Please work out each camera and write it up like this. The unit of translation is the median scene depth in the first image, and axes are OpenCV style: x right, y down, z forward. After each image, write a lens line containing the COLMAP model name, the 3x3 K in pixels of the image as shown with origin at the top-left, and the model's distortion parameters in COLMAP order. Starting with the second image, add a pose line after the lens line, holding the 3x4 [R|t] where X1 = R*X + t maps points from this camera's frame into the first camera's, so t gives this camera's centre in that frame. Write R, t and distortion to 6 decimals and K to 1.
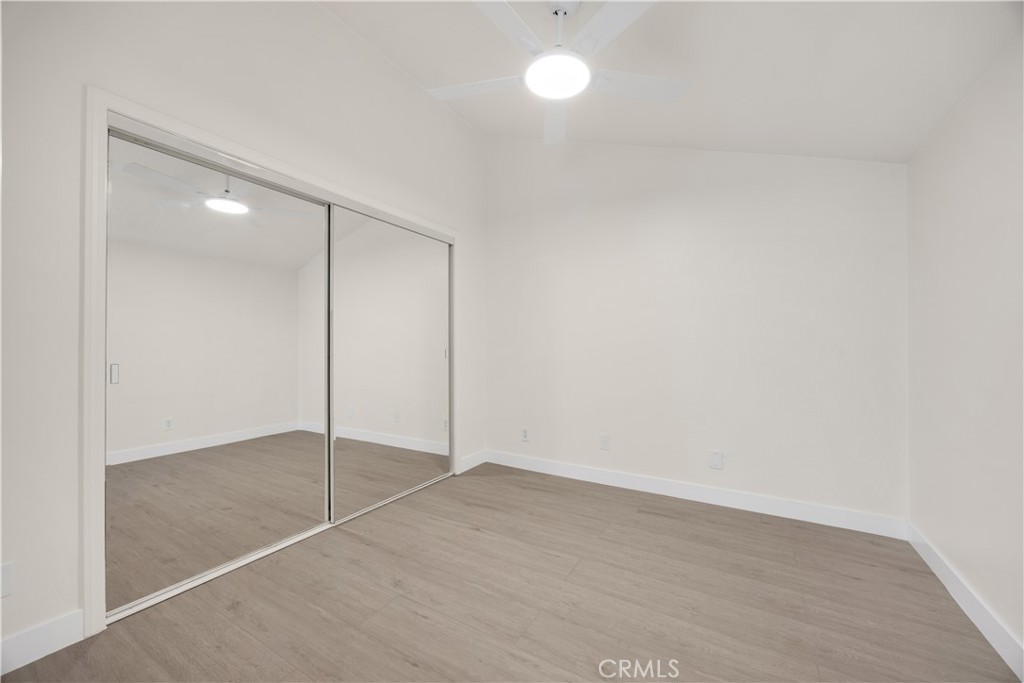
lens RADIAL K [[396.7, 0, 514.4], [0, 396.7, 343.3], [0, 0, 1]] dist [-0.002567, -0.000203]
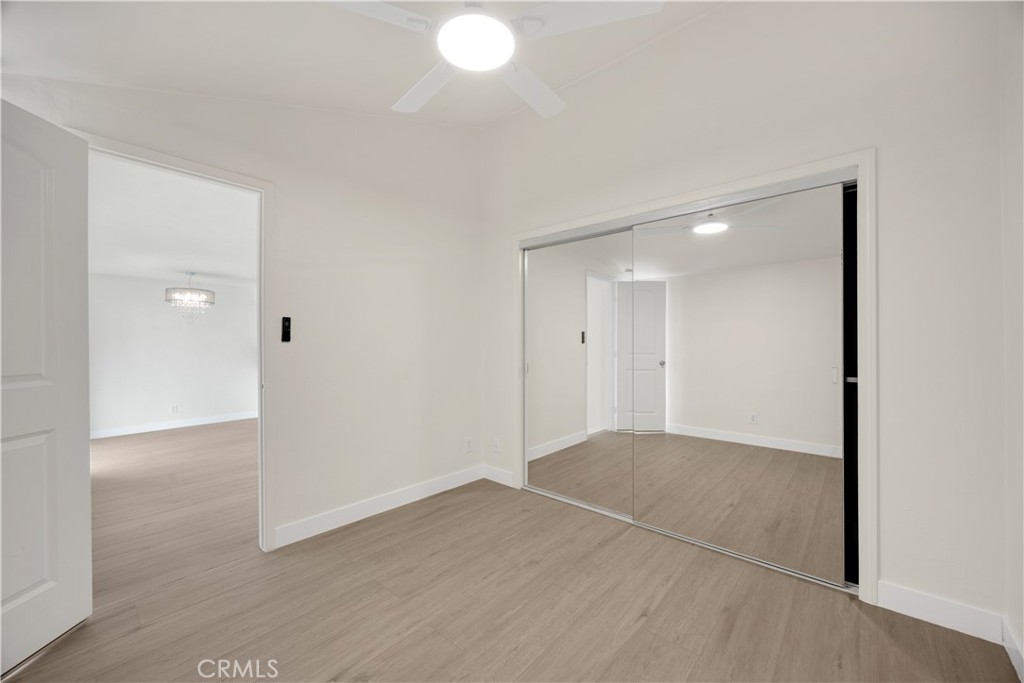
lens RADIAL K [[396.7, 0, 516.1], [0, 396.7, 345.9], [0, 0, 1]] dist [-0.002567, -0.000203]
pose [[-0.206300, 0.000082, -0.978489, 0.694829], [0.010548, 0.999942, -0.002140, -0.020265], [0.978432, -0.010763, -0.206289, 0.977248]]
